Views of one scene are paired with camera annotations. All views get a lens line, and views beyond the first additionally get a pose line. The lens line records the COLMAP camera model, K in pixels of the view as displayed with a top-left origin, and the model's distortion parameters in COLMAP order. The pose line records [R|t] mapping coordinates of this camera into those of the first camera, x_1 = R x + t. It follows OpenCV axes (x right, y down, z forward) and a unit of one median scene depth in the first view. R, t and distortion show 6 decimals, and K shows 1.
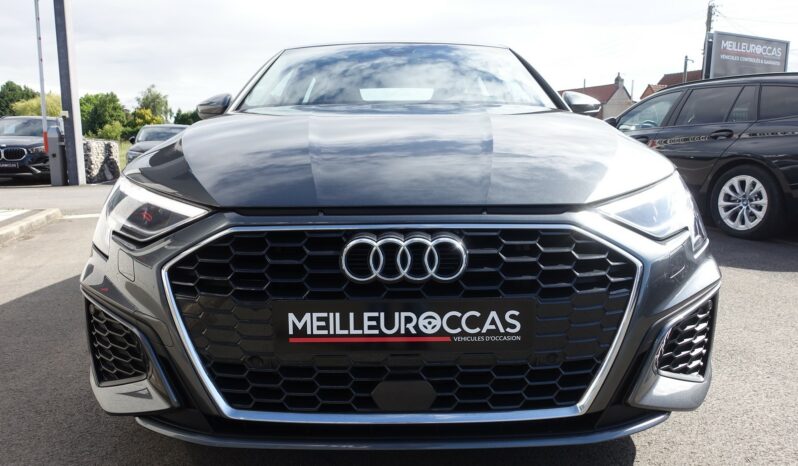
lens RADIAL K [[544.5, 0, 400.7], [0, 544.5, 225.4], [0, 0, 1]] dist [-0.008918, 0.008809]
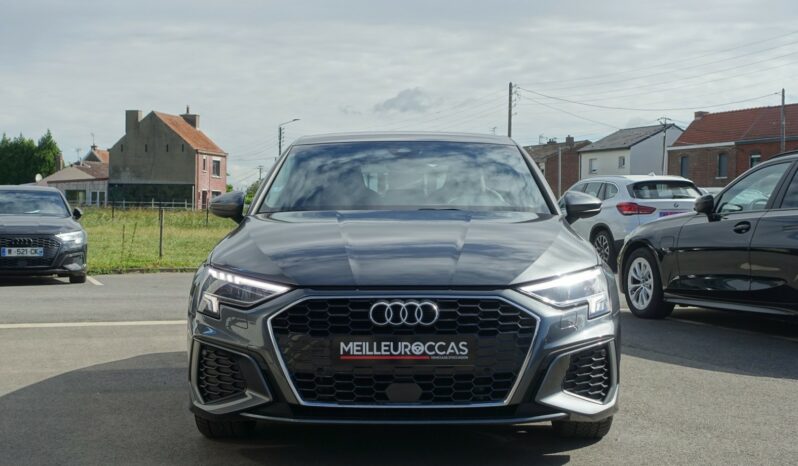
lens RADIAL K [[1059.5, 0, 395.5], [0, 1059.5, 233.9], [0, 0, 1]] dist [0.009764, 0.000000]
pose [[0.999814, 0.003906, -0.018910, 0.044328], [-0.006237, 0.992160, -0.124816, 0.241919], [0.018274, 0.124911, 0.992000, -2.572655]]
